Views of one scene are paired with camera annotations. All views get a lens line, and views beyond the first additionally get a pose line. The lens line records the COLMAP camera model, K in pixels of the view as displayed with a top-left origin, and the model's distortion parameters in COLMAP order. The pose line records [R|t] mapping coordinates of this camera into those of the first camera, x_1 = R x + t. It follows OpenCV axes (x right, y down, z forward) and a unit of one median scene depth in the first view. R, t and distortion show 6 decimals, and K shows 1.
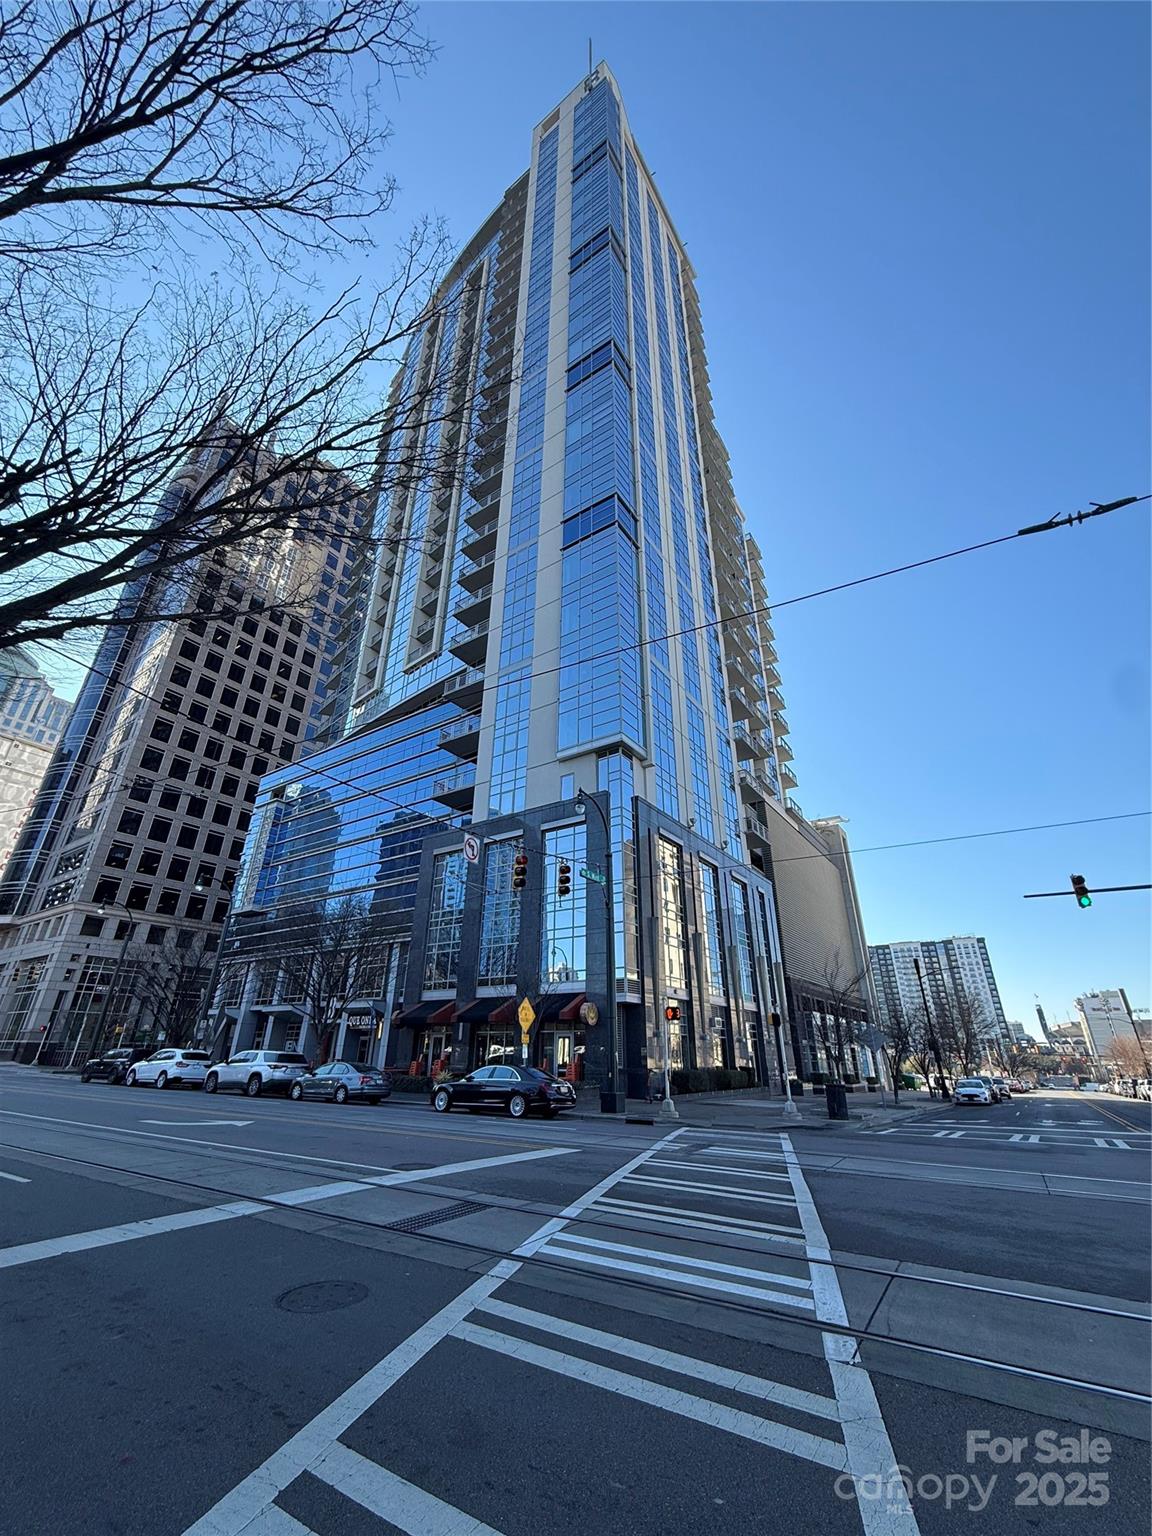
lens RADIAL K [[610.6, 0, 575.1], [0, 610.6, 772.5], [0, 0, 1]] dist [-0.001144, -0.000327]
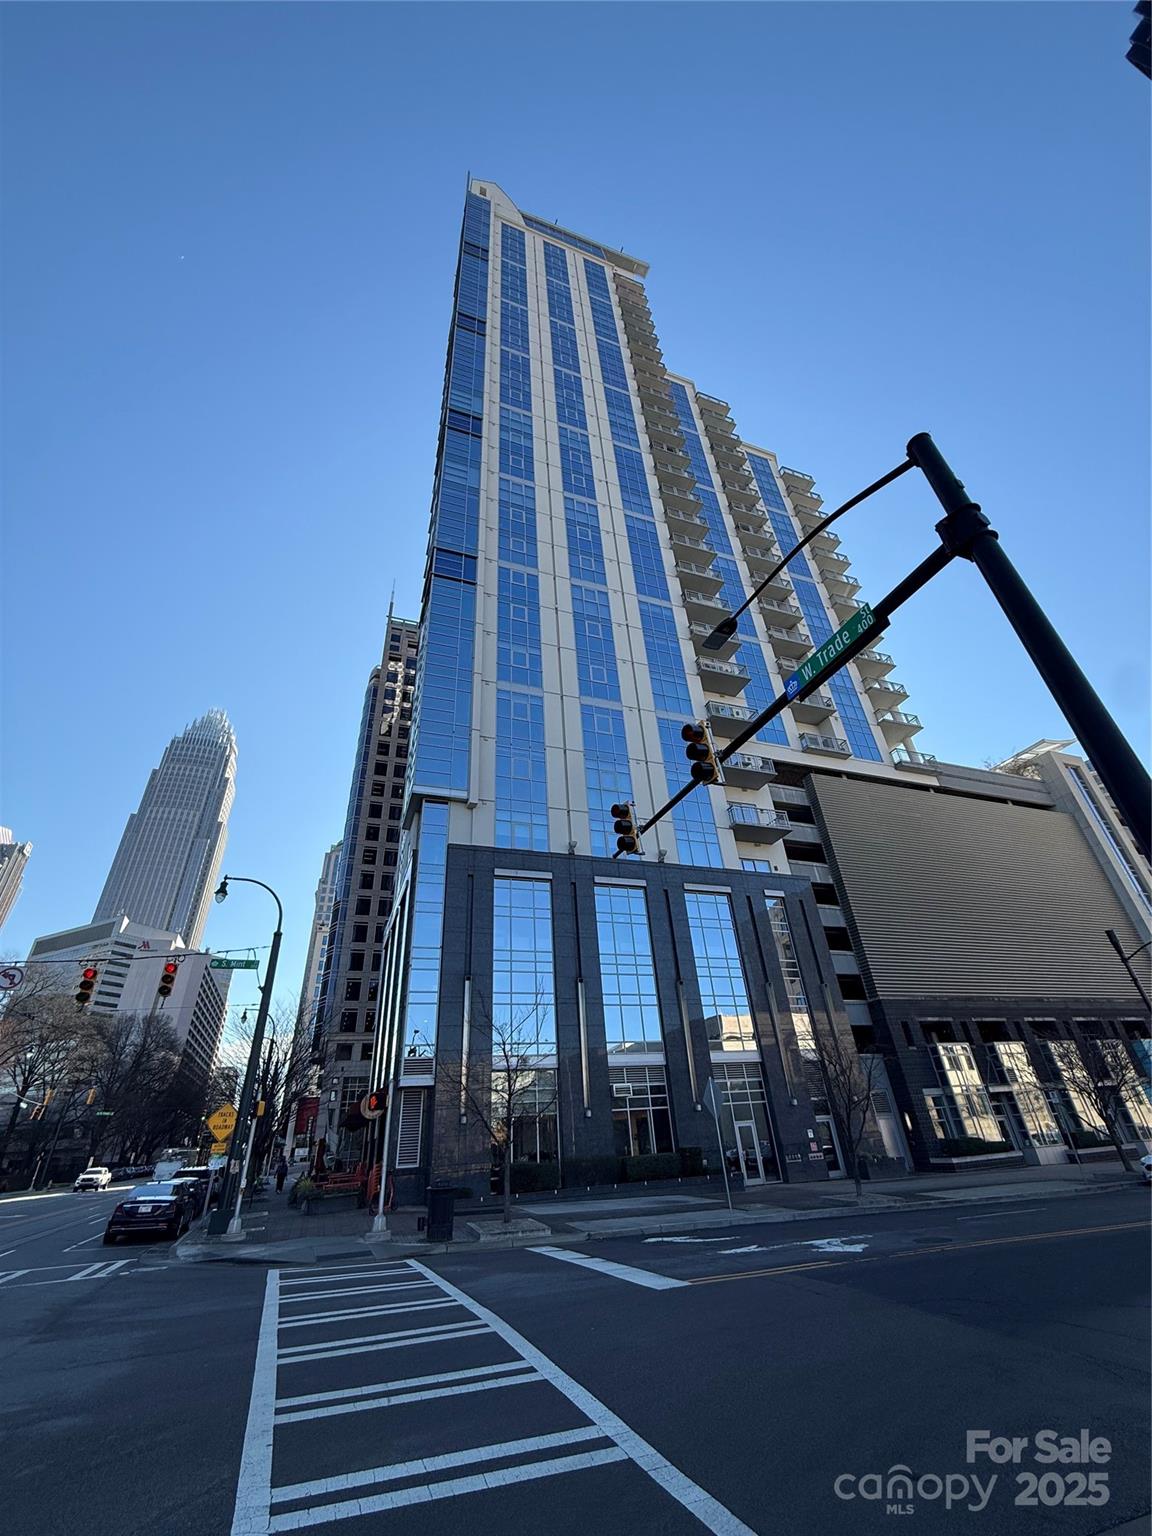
lens RADIAL K [[610.6, 0, 575.1], [0, 610.6, 772.5], [0, 0, 1]] dist [-0.001144, -0.000327]
pose [[0.817648, -0.348753, -0.458064, 0.459910], [0.303120, 0.937212, -0.172486, 0.098765], [0.489458, 0.002185, 0.872024, 0.197624]]
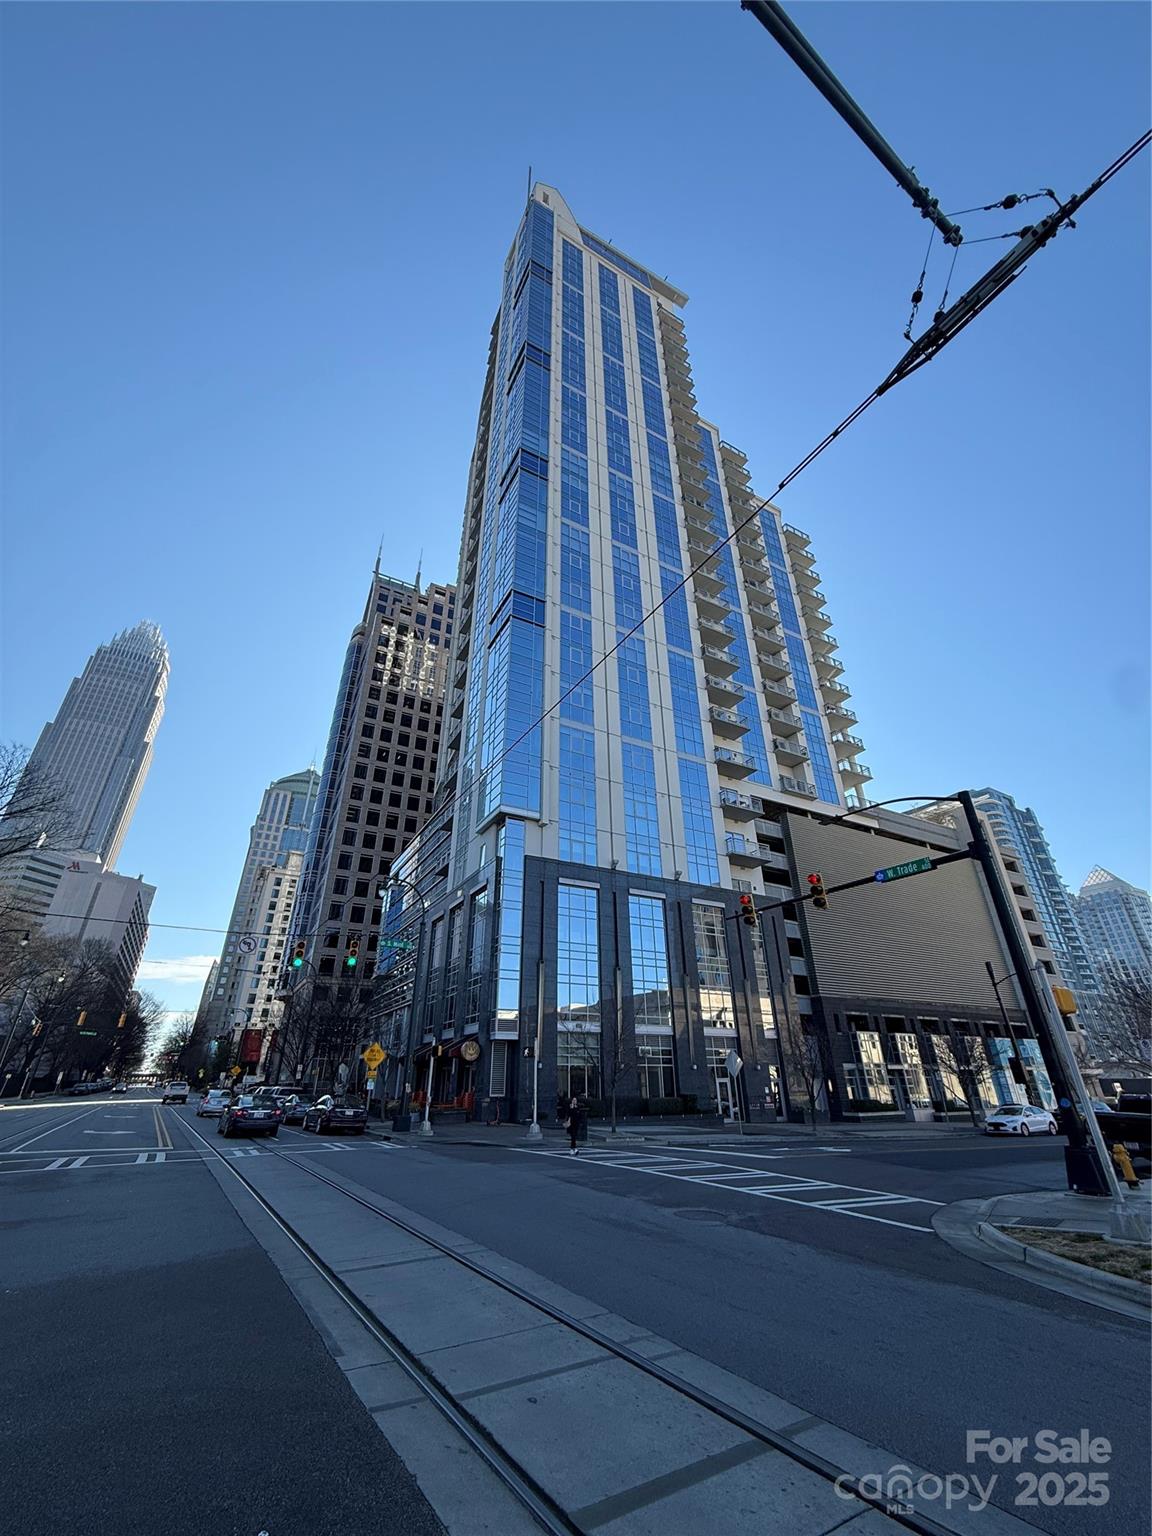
lens RADIAL K [[610.6, 0, 575.1], [0, 610.6, 772.5], [0, 0, 1]] dist [-0.001144, -0.000327]
pose [[0.897649, -0.217261, -0.383438, 0.429763], [0.201140, 0.976108, -0.082195, -0.000704], [0.392134, -0.003343, 0.919902, -0.014837]]
